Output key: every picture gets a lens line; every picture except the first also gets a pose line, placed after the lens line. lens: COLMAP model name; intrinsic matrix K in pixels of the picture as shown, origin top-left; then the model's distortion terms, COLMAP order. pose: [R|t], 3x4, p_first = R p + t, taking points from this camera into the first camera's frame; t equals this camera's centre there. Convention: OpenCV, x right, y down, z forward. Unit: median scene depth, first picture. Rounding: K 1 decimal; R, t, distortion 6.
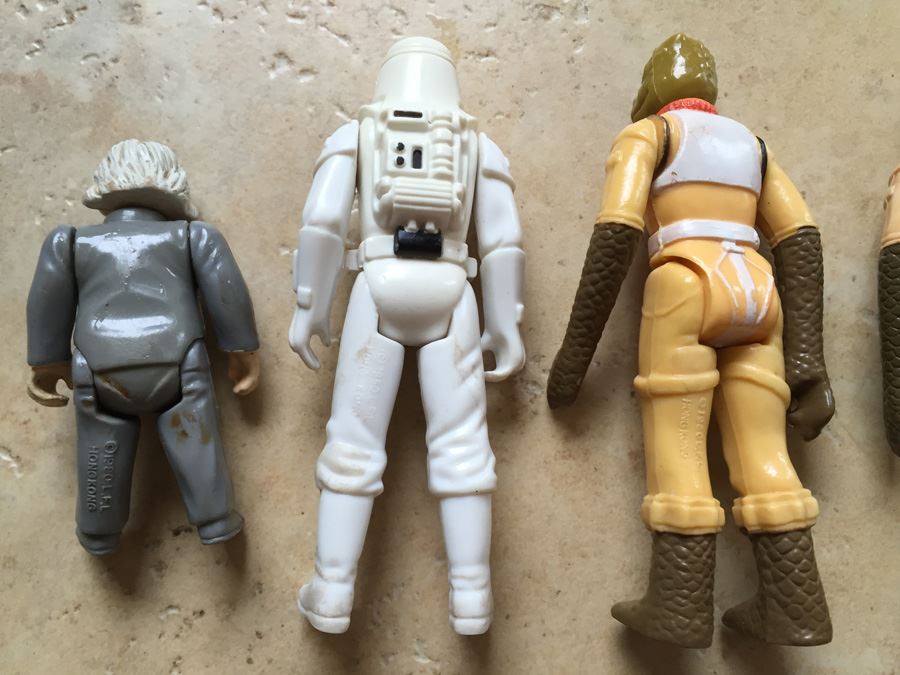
lens RADIAL K [[722.6, 0, 474.0], [0, 722.6, 342.9], [0, 0, 1]] dist [0.054600, -0.111688]
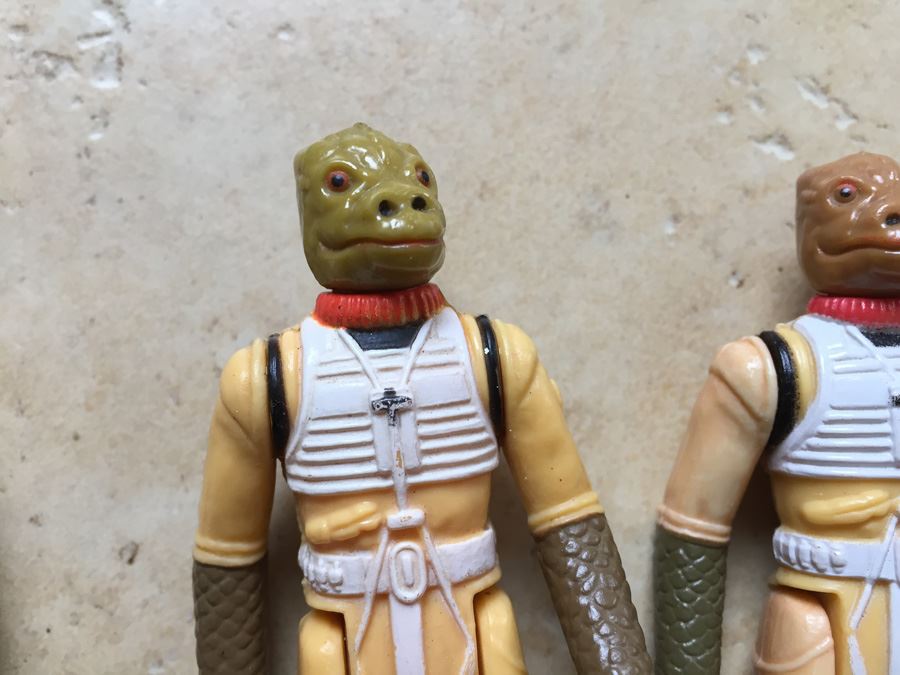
lens RADIAL K [[722.6, 0, 453.6], [0, 722.6, 330.9], [0, 0, 1]] dist [0.054600, -0.111688]
pose [[0.997333, 0.015452, 0.071333, 0.415812], [-0.019242, 0.998422, 0.052754, -0.302884], [-0.070405, -0.053986, 0.996057, 0.422902]]
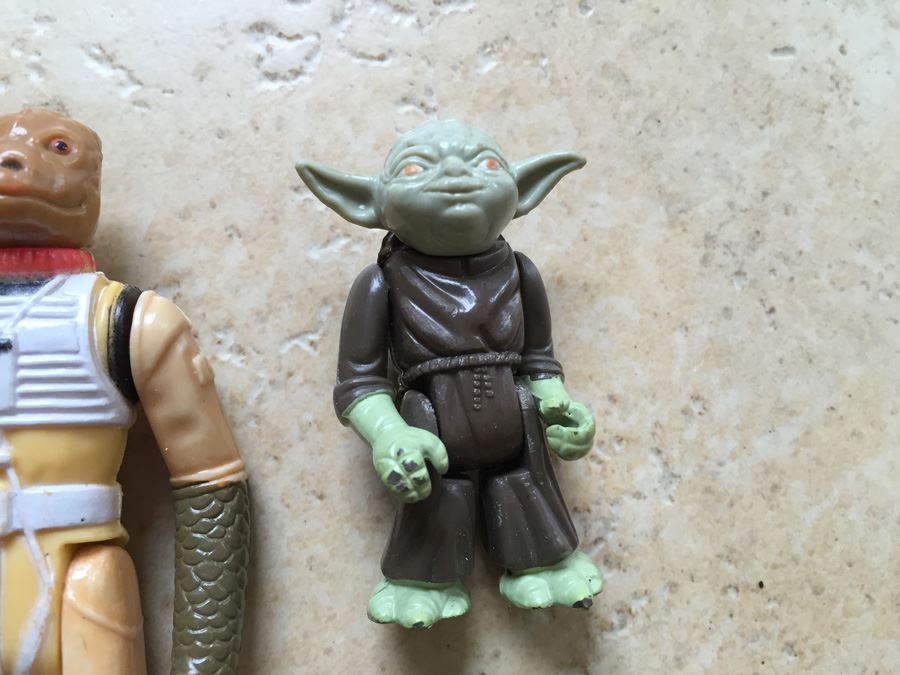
lens RADIAL K [[722.6, 0, 445.4], [0, 722.6, 328.9], [0, 0, 1]] dist [0.054600, -0.111688]
pose [[0.991043, -0.007692, 0.133322, 1.011891], [0.006255, 0.999918, 0.011191, -0.250403], [-0.133398, -0.010257, 0.991010, 0.366764]]
